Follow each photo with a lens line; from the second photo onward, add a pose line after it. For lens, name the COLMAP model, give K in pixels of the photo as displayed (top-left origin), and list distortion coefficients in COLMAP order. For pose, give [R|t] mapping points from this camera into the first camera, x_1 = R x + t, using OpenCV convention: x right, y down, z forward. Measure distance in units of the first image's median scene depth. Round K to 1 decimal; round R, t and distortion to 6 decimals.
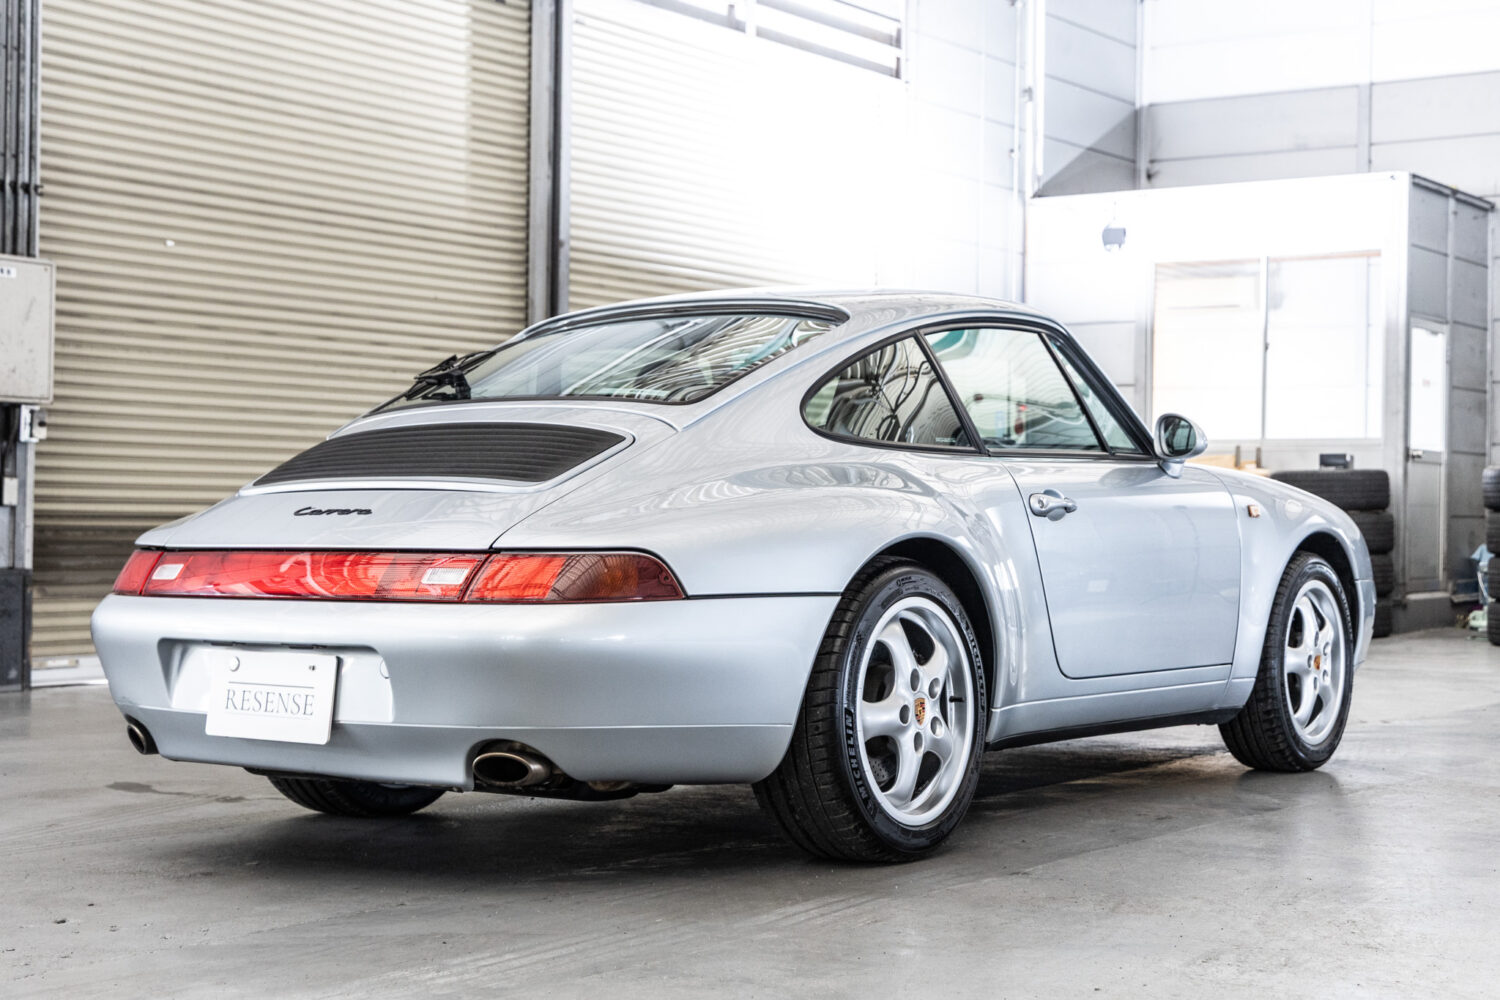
lens RADIAL K [[2306.3, 0, 749.9], [0, 2306.3, 502.8], [0, 0, 1]] dist [-0.019289, 0.000000]
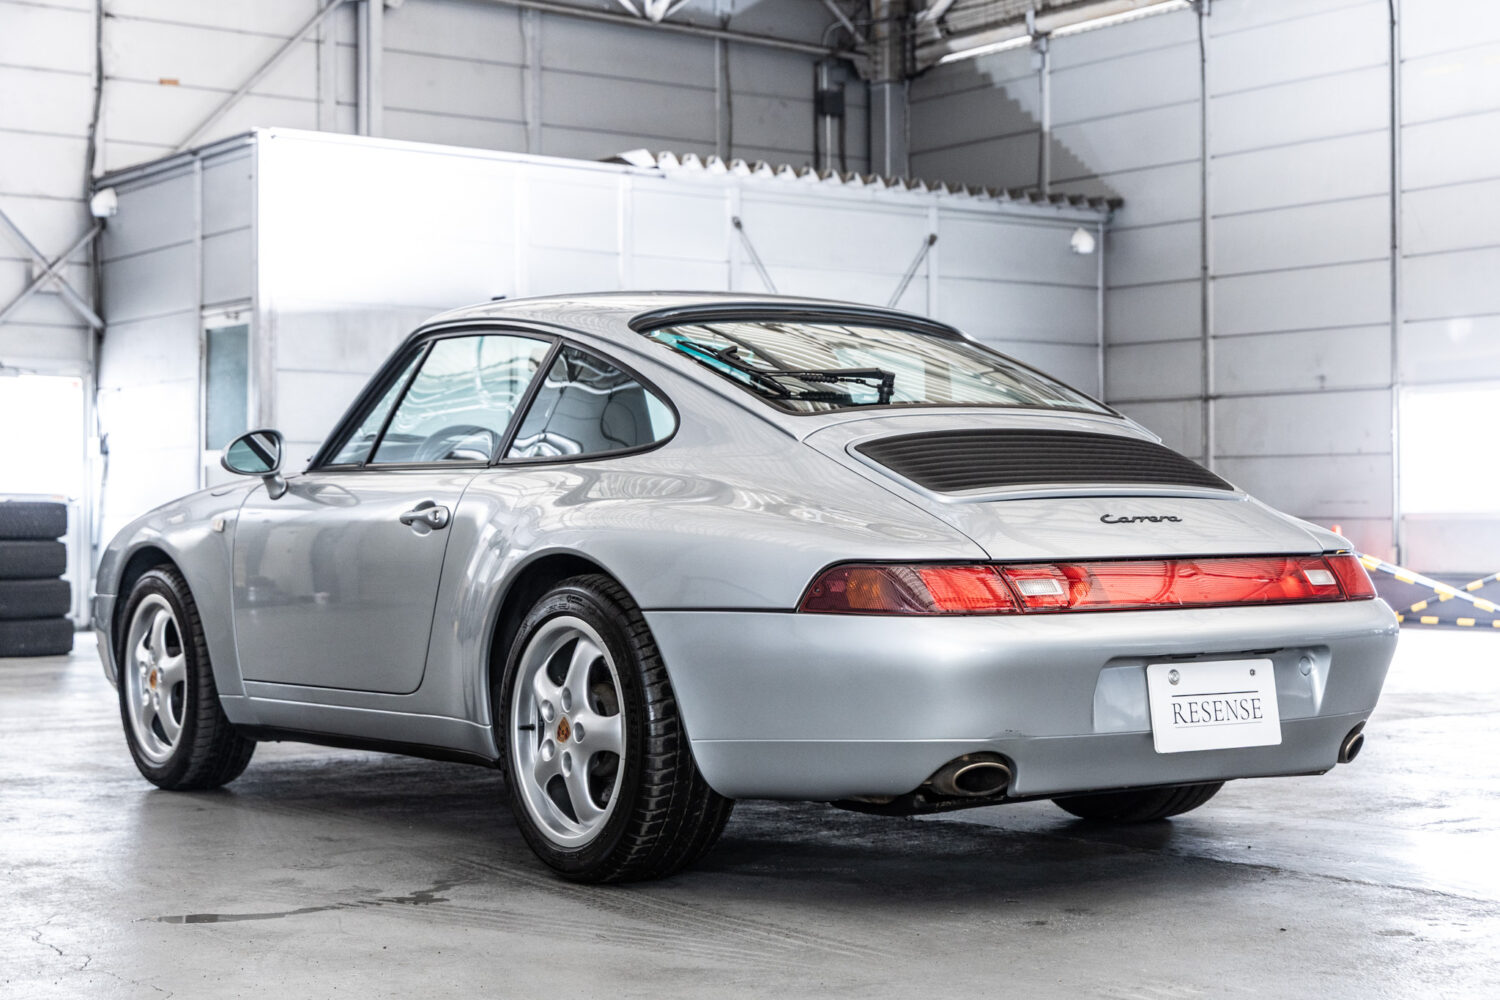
lens RADIAL K [[2457.3, 0, 747.4], [0, 2457.3, 495.3], [0, 0, 1]] dist [-0.034220, 0.000000]
pose [[0.368238, 0.006761, 0.929707, -1.203640], [-0.000422, 0.999975, -0.007105, 0.001193], [-0.929732, 0.002224, 0.368231, 0.760554]]
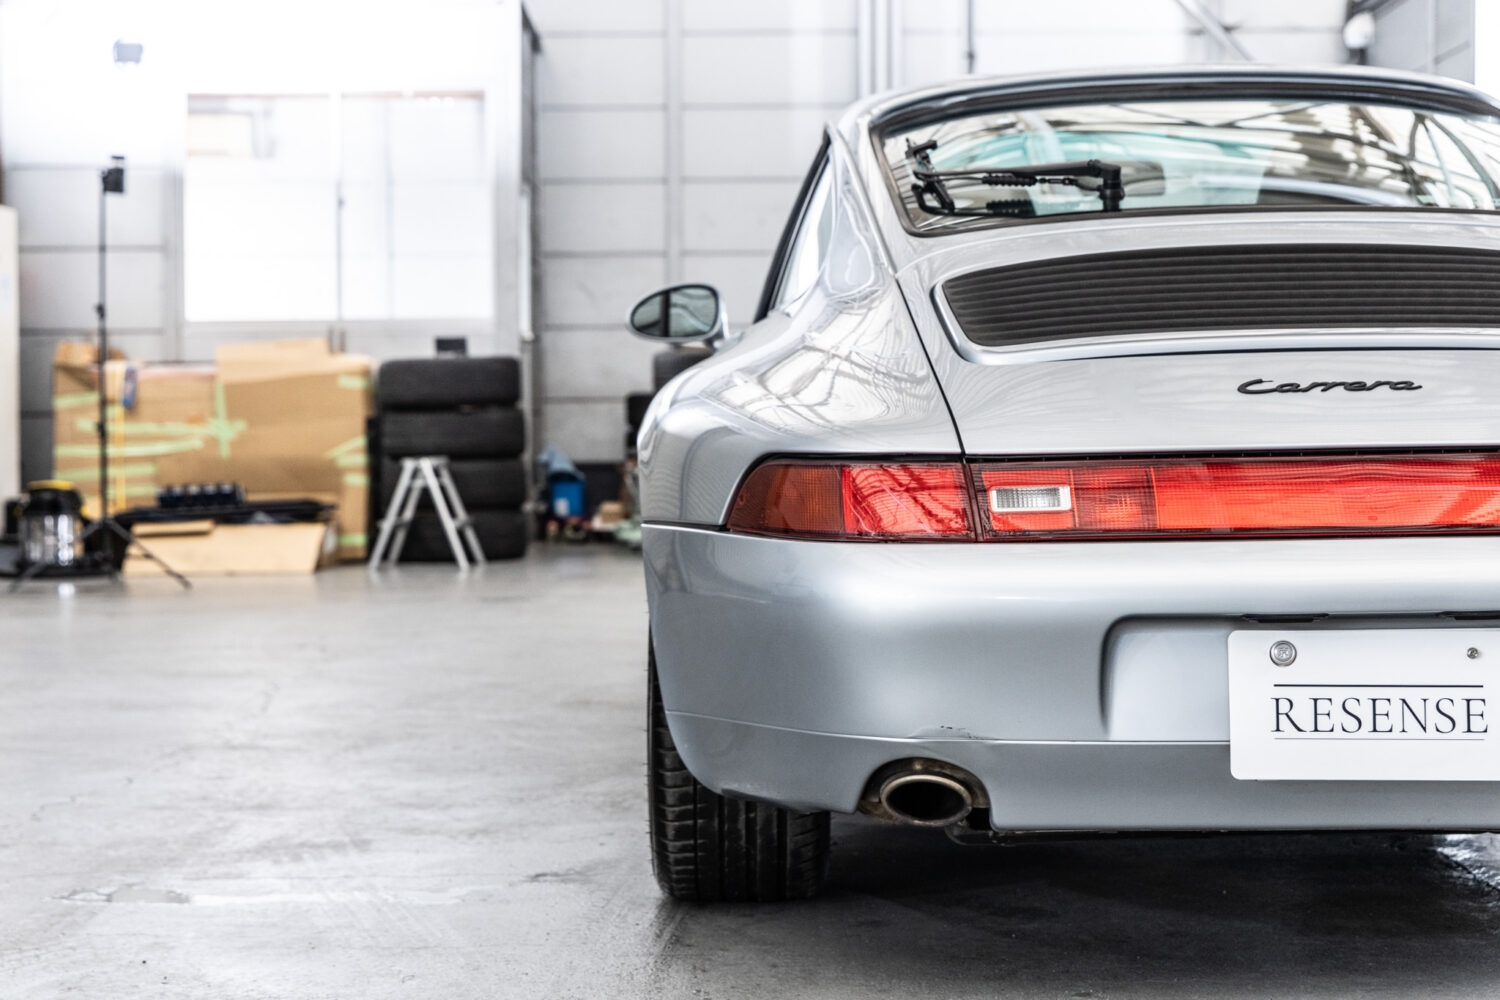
lens RADIAL K [[2698.1, 0, 747.1], [0, 2698.1, 505.3], [0, 0, 1]] dist [0.031860, 0.000000]
pose [[0.833054, -0.027754, 0.552495, -0.678122], [0.007388, 0.999210, 0.039053, 0.006103], [-0.553142, -0.028452, 0.832601, 0.500547]]
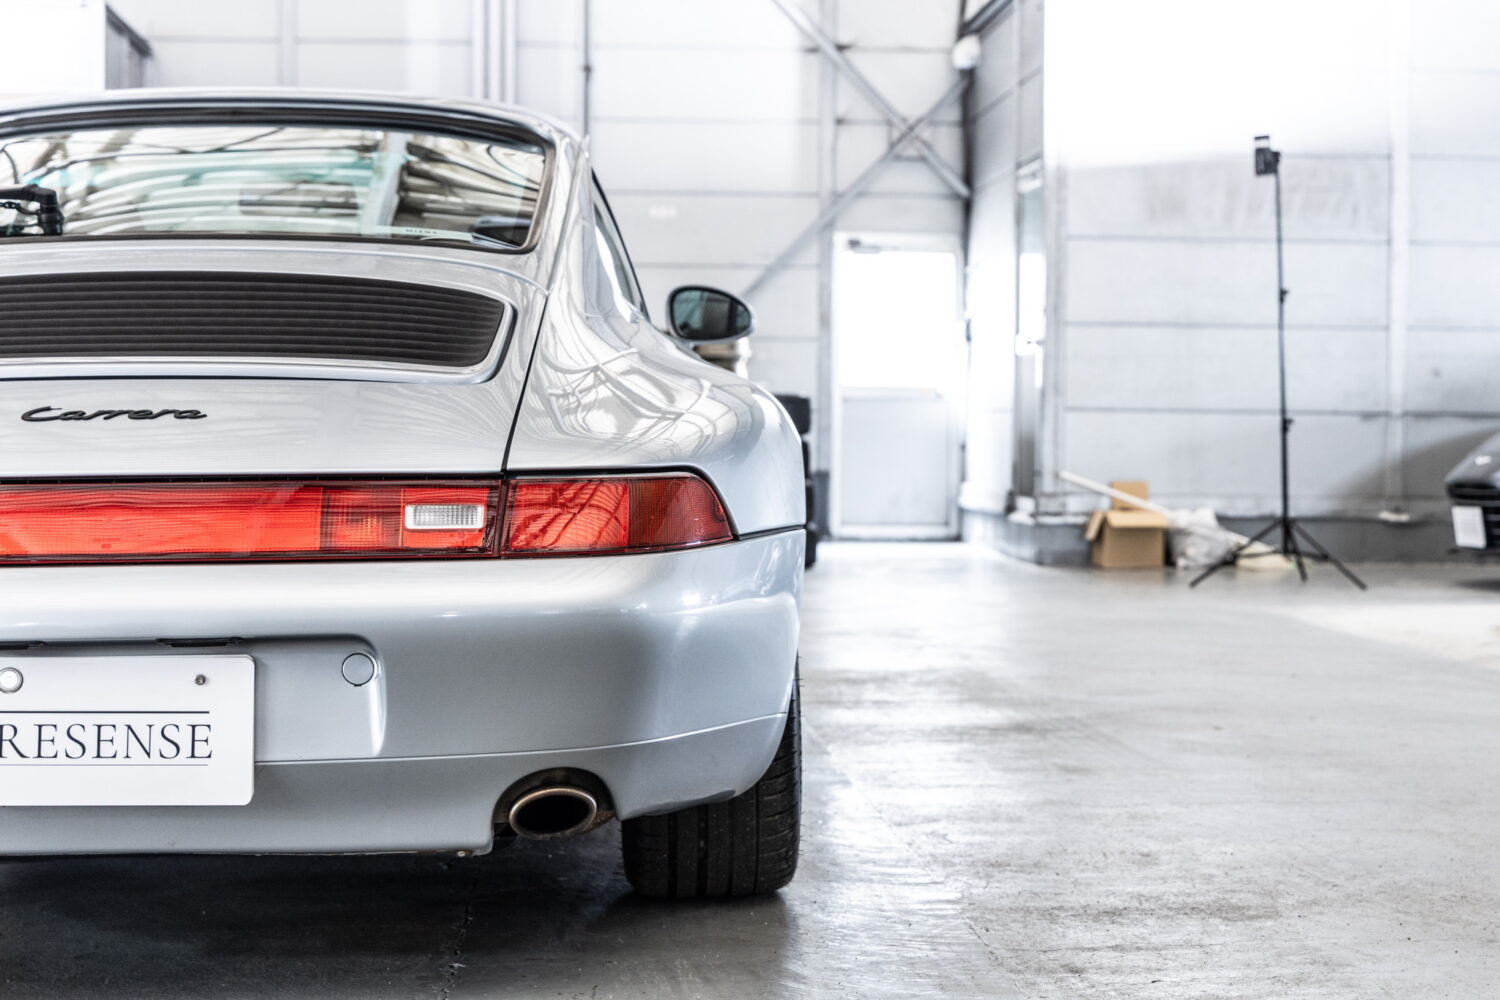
lens RADIAL K [[2698.1, 0, 752.4], [0, 2698.1, 503.5], [0, 0, 1]] dist [0.031860, 0.000000]
pose [[0.785239, -0.021482, 0.618820, -0.477233], [-0.000684, 0.999367, 0.035561, 0.001930], [-0.619192, -0.028347, 0.784728, 0.346578]]
